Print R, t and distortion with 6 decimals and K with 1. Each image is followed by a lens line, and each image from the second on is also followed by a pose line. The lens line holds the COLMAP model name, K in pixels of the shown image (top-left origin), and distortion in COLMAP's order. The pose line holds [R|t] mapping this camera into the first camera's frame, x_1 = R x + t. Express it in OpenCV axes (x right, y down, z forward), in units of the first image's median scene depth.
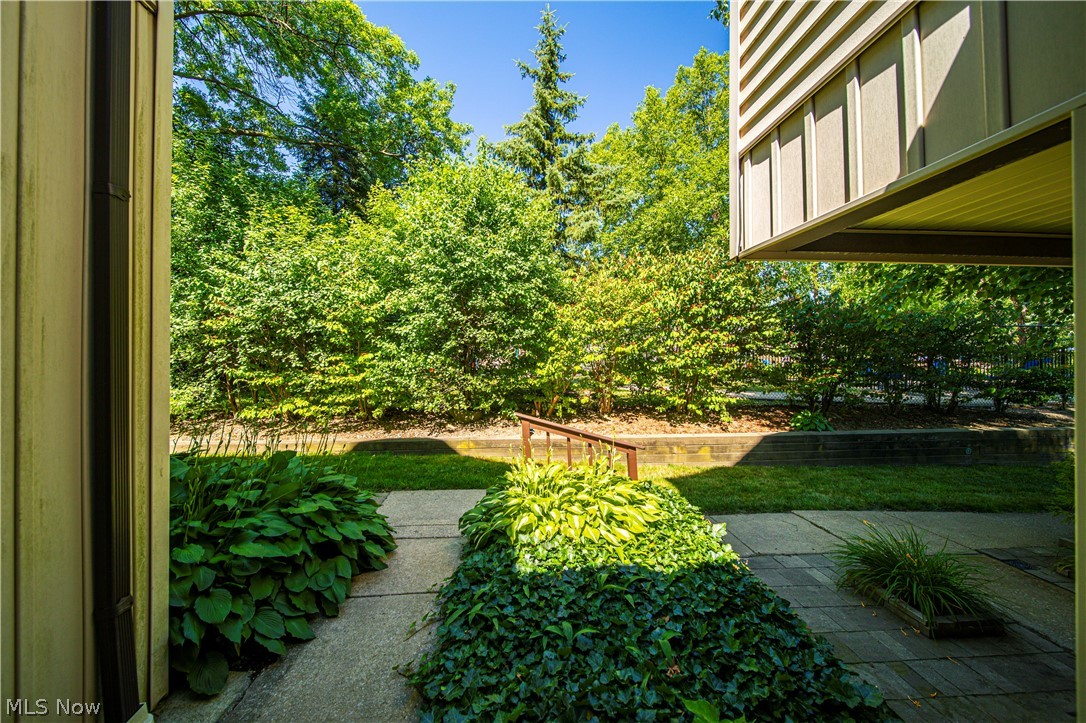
lens RADIAL K [[381.9, 0, 540.0], [0, 381.9, 354.3], [0, 0, 1]] dist [0.002638, -0.000558]
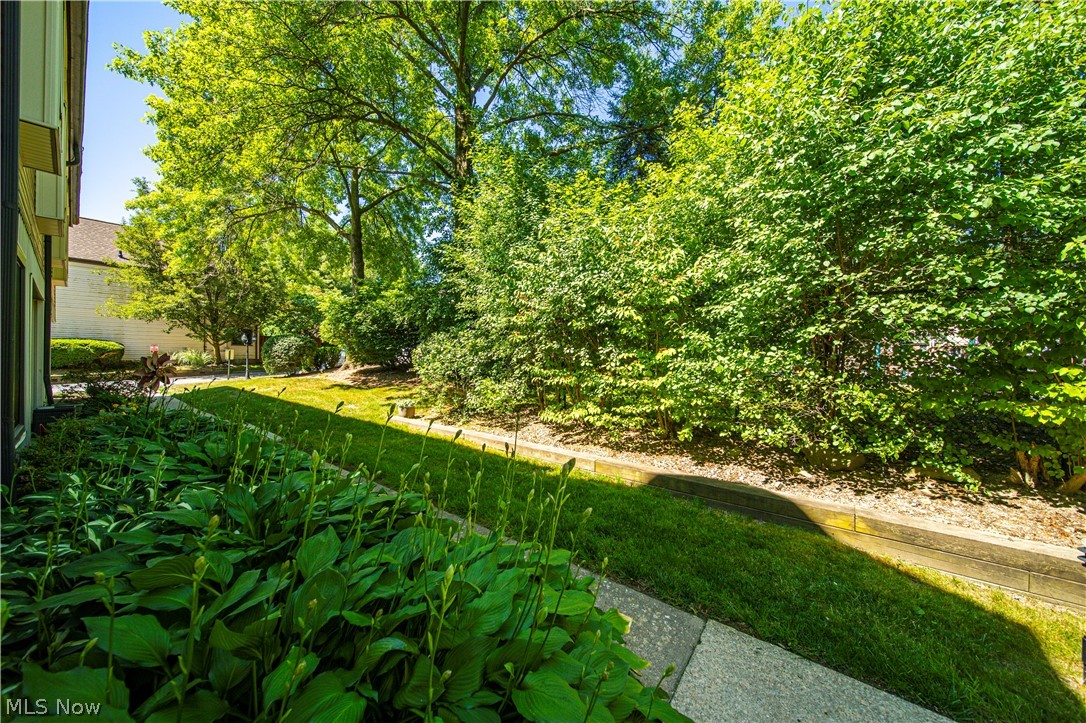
lens RADIAL K [[381.9, 0, 544.3], [0, 381.9, 357.8], [0, 0, 1]] dist [0.002638, -0.000558]
pose [[0.734110, 0.008123, -0.678982, -0.141600], [0.000838, 0.999917, 0.012869, 0.004962], [0.679030, -0.010016, 0.734042, 0.329175]]
